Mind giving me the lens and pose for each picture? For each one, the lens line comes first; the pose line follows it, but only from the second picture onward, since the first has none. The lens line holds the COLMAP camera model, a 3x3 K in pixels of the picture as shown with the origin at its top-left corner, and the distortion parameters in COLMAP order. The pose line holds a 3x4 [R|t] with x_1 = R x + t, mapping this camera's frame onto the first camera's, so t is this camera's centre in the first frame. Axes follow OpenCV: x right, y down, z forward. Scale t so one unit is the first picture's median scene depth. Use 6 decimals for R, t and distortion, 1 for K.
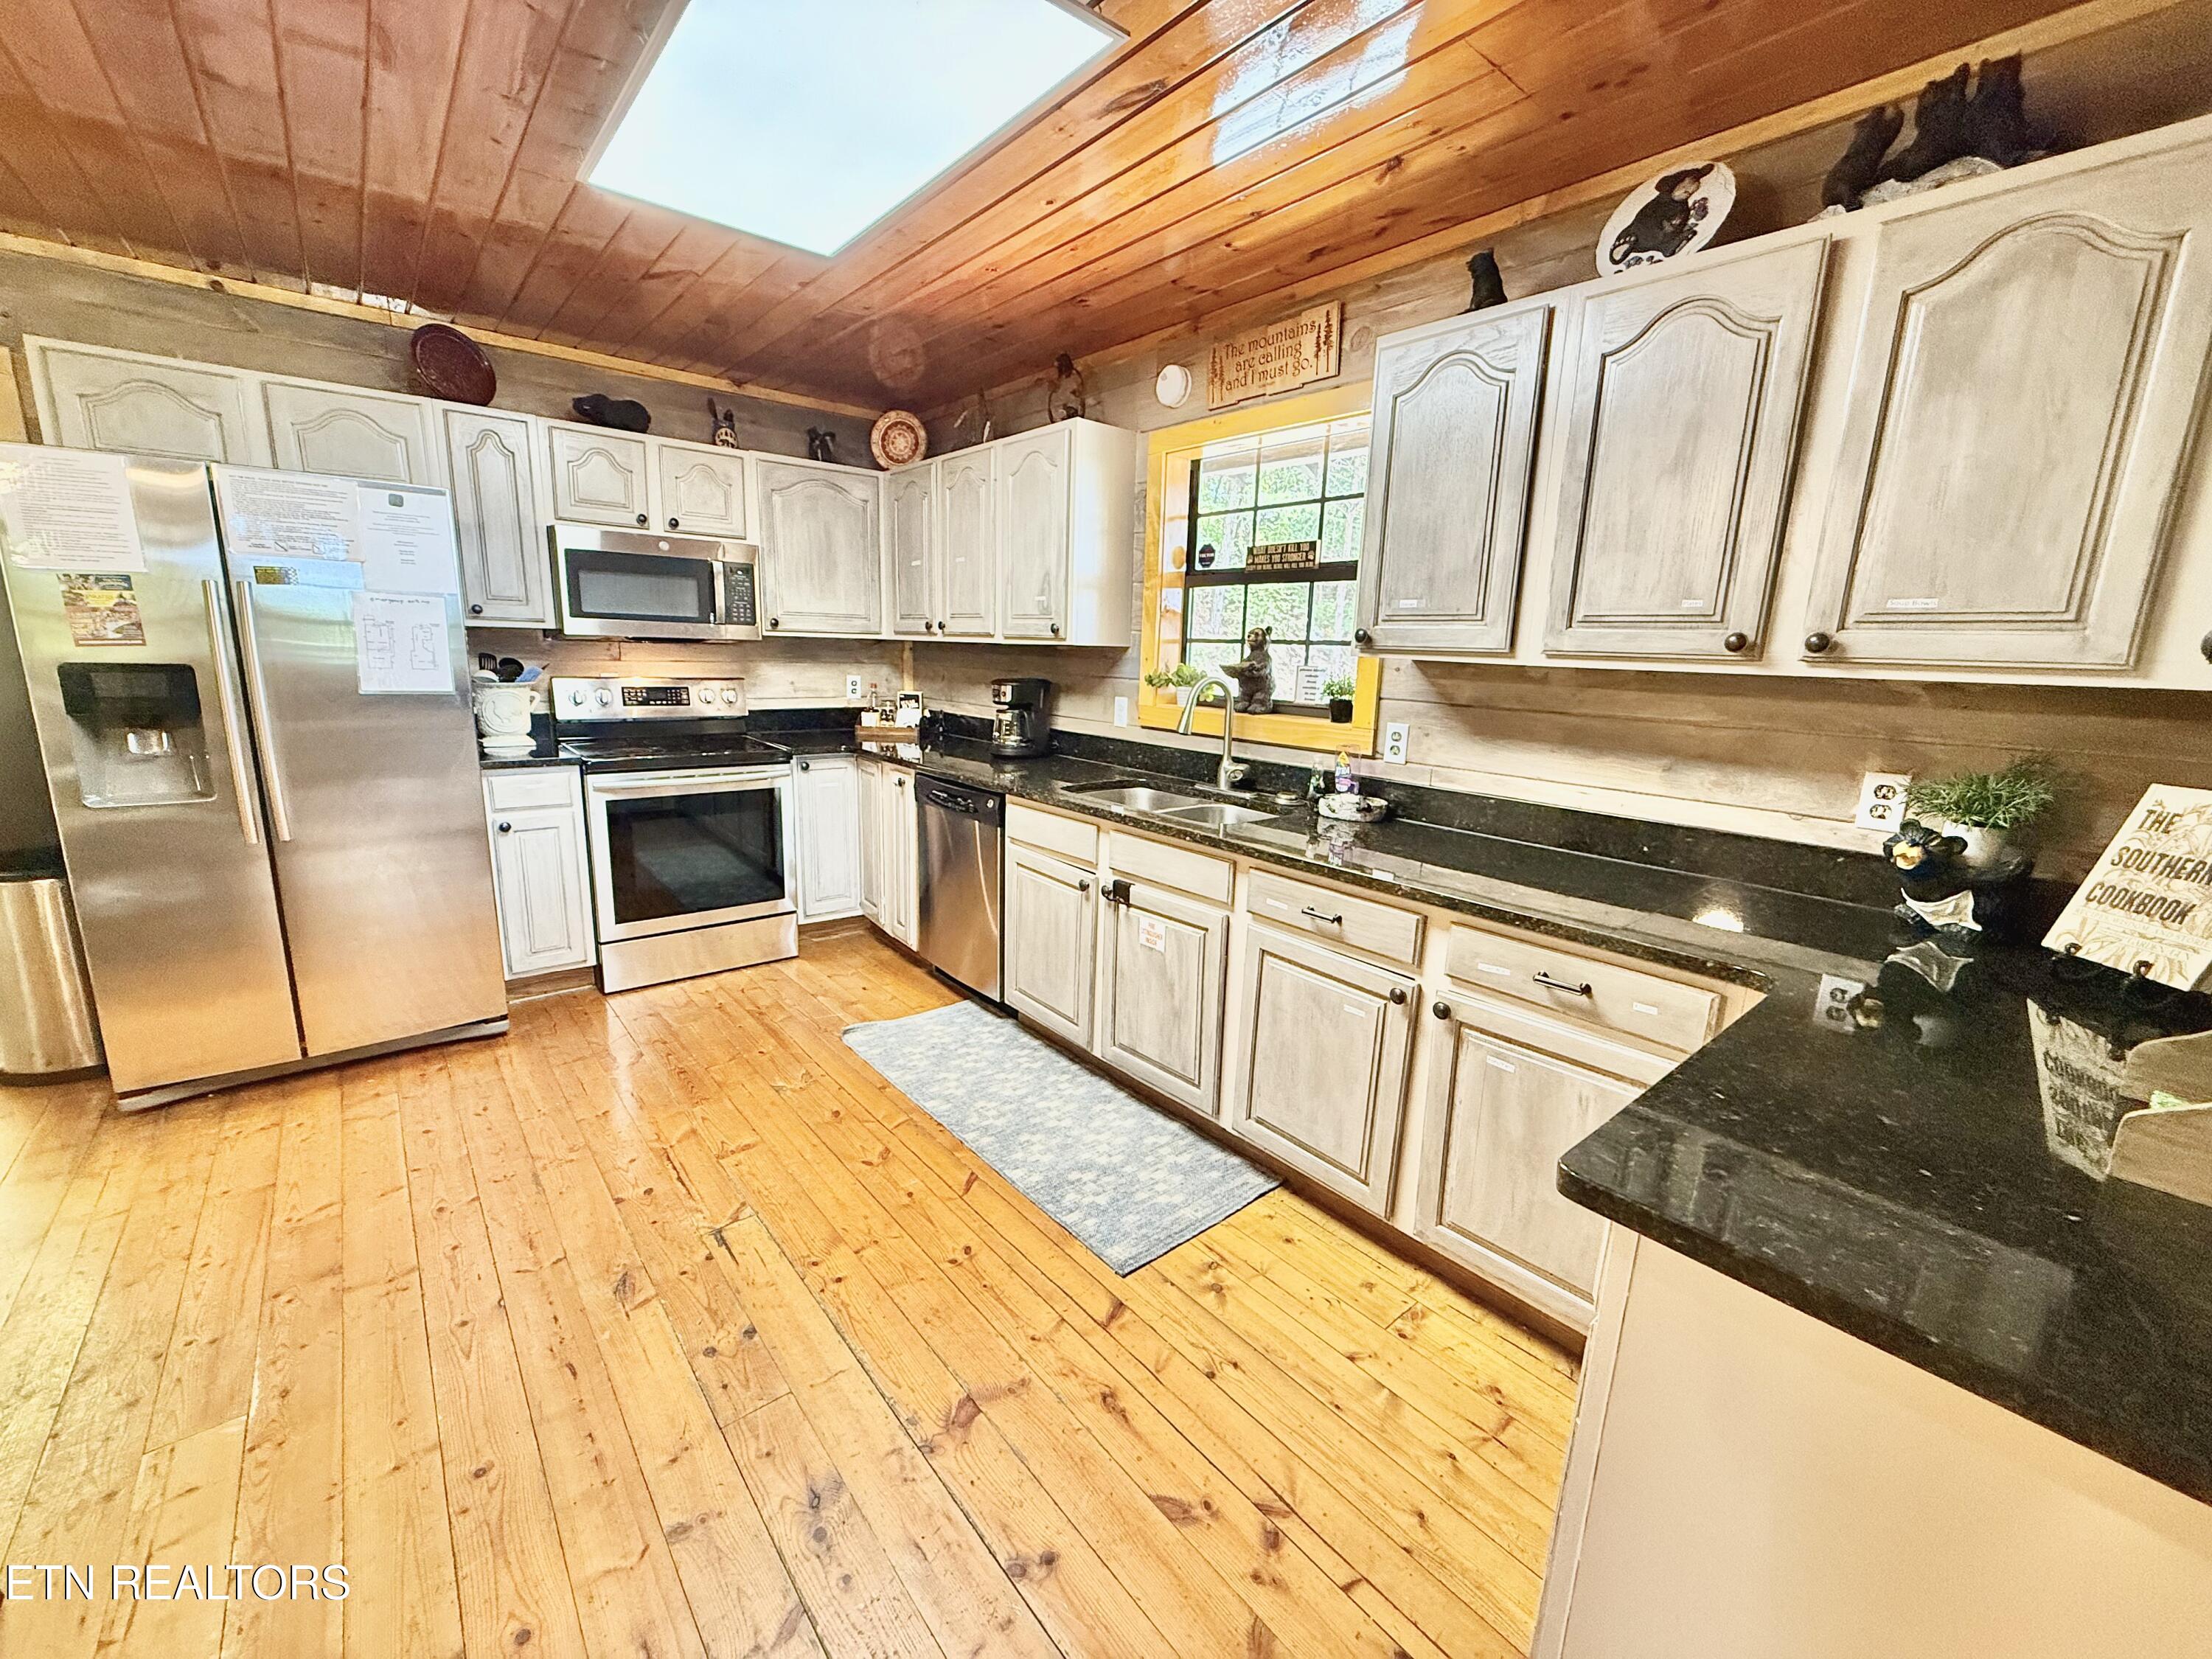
lens RADIAL K [[880.5, 0, 1096.3], [0, 880.5, 827.7], [0, 0, 1]] dist [0.000077, -0.000090]
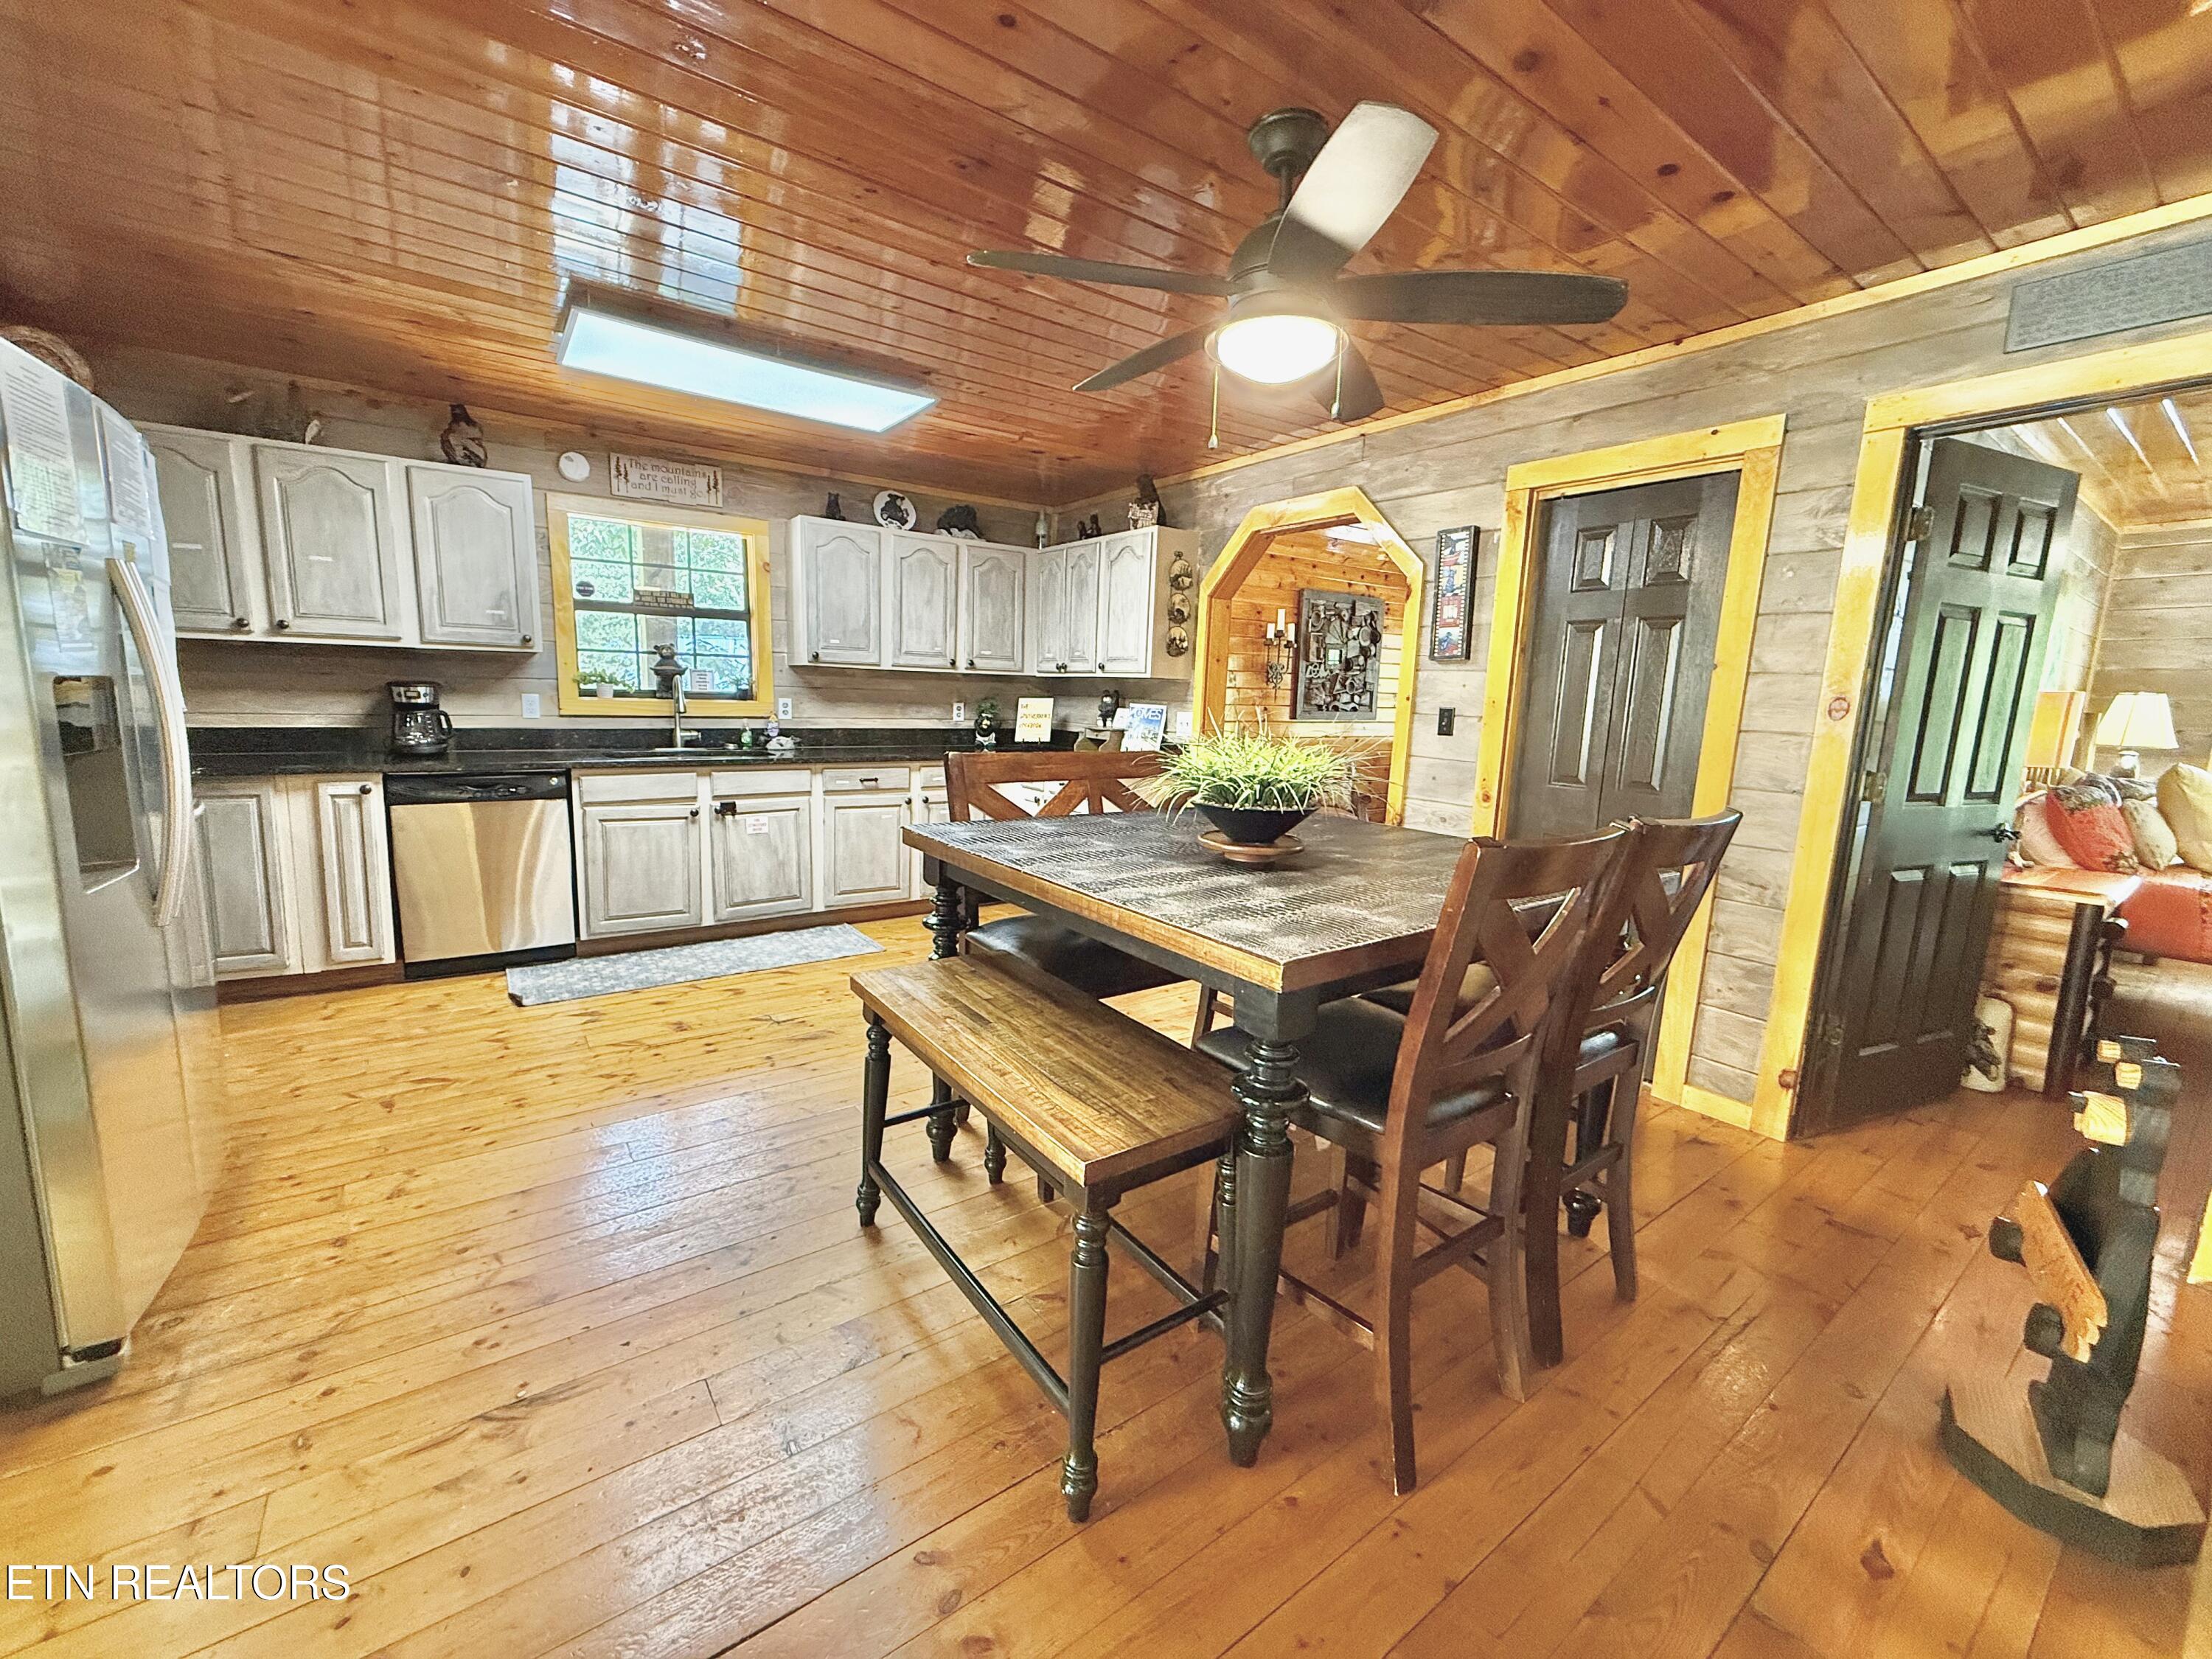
lens RADIAL K [[880.5, 0, 1096.3], [0, 880.5, 827.7], [0, 0, 1]] dist [0.000077, -0.000090]
pose [[0.076232, -0.181318, 0.980466, -1.340132], [0.174000, 0.970658, 0.165975, -0.038737], [-0.981791, 0.157948, 0.105544, 0.141978]]
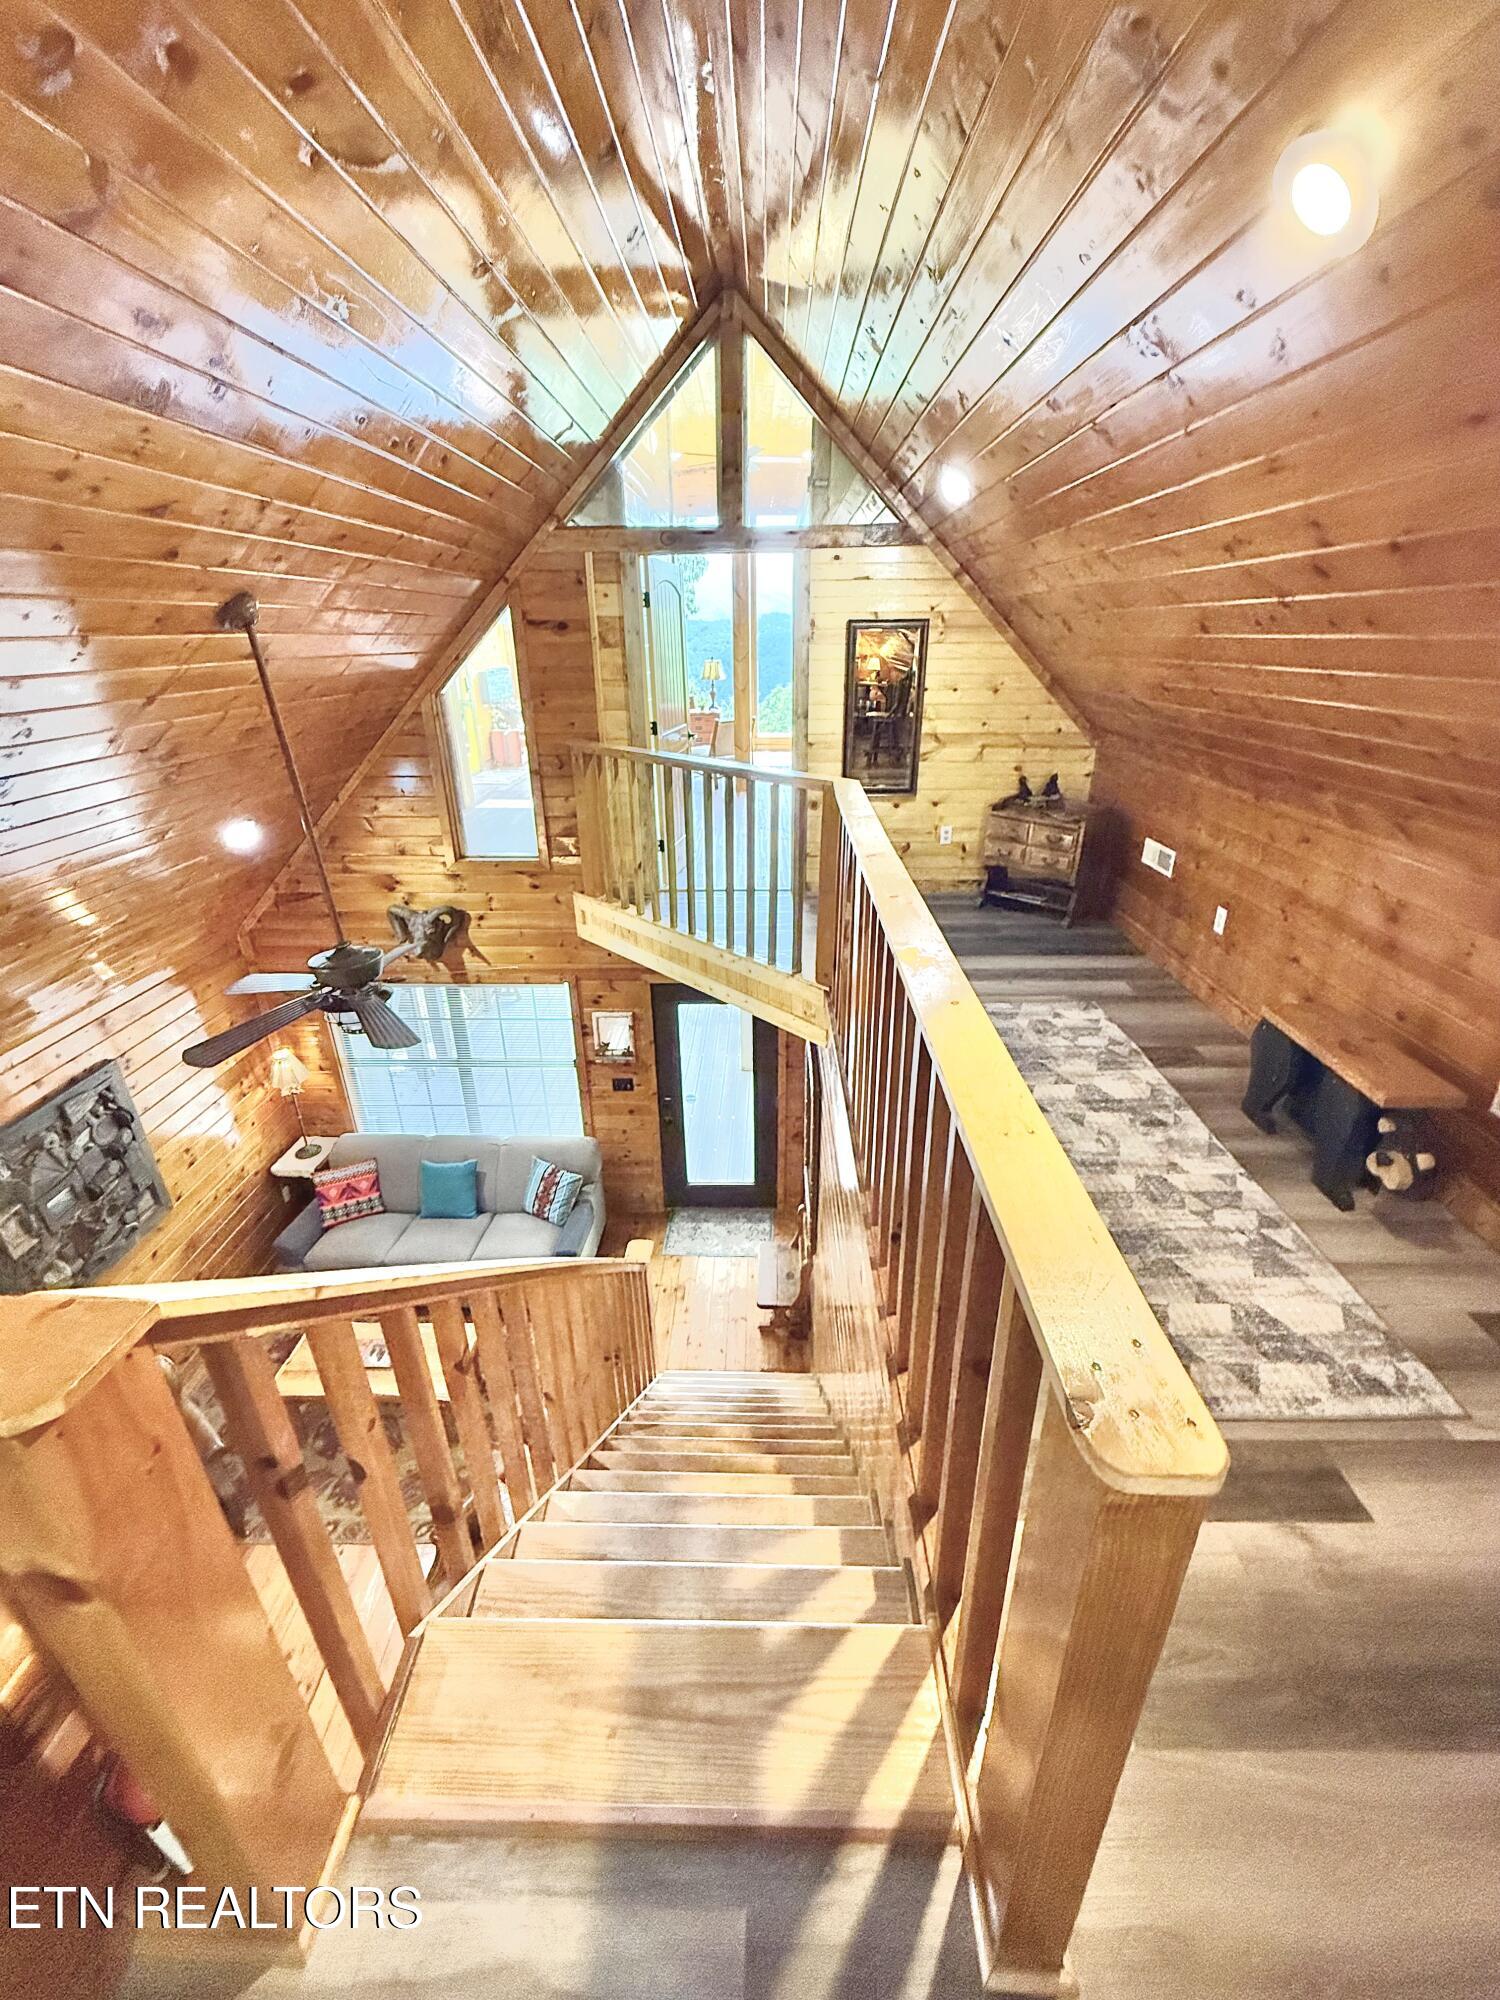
lens RADIAL K [[796.1, 0, 753.6], [0, 796.1, 993.7], [0, 0, 1]] dist [0.000077, -0.000090]
pose [[-0.756413, -0.292416, 0.585091, -0.353971], [0.115446, 0.820780, 0.559458, -0.946315], [-0.643825, 0.490728, -0.587090, -0.494833]]
